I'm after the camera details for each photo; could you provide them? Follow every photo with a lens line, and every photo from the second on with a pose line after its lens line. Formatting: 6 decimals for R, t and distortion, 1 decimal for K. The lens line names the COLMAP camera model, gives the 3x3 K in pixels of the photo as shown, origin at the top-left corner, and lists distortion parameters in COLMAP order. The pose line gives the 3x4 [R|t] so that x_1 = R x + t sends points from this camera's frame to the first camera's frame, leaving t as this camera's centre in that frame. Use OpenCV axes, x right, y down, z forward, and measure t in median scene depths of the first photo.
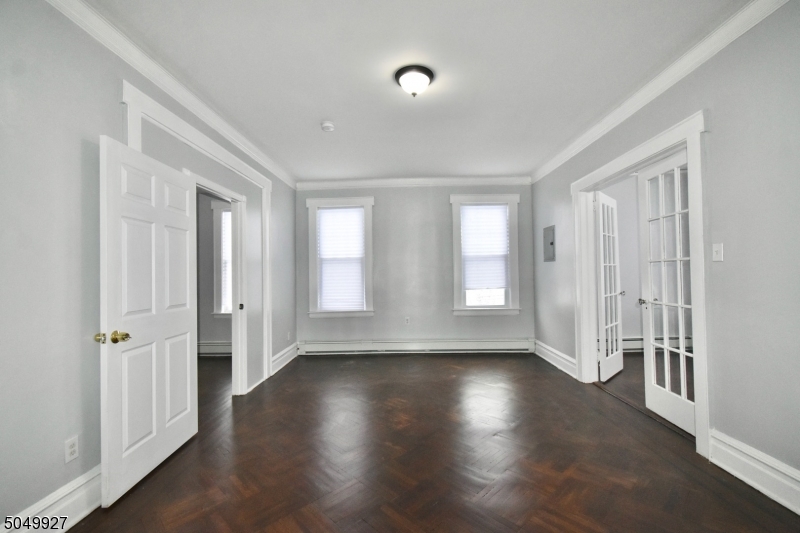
lens RADIAL K [[274.7, 0, 399.8], [0, 274.7, 269.1], [0, 0, 1]] dist [-0.001054, -0.000060]
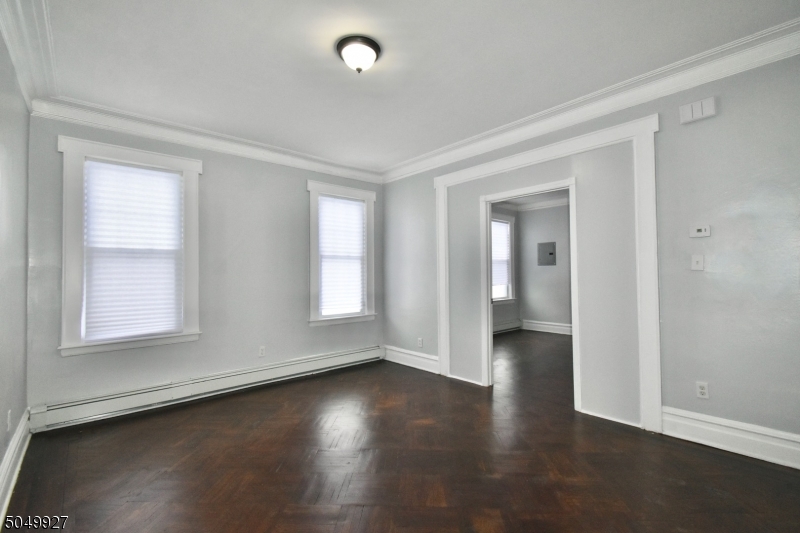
lens RADIAL K [[356.5, 0, 400.0], [0, 356.5, 266.5], [0, 0, 1]] dist [0.002904, 0.000301]
pose [[0.738185, 0.025231, 0.674126, -0.320225], [-0.013871, 0.999657, -0.022227, 0.006298], [-0.674456, 0.007057, 0.738282, 0.036922]]
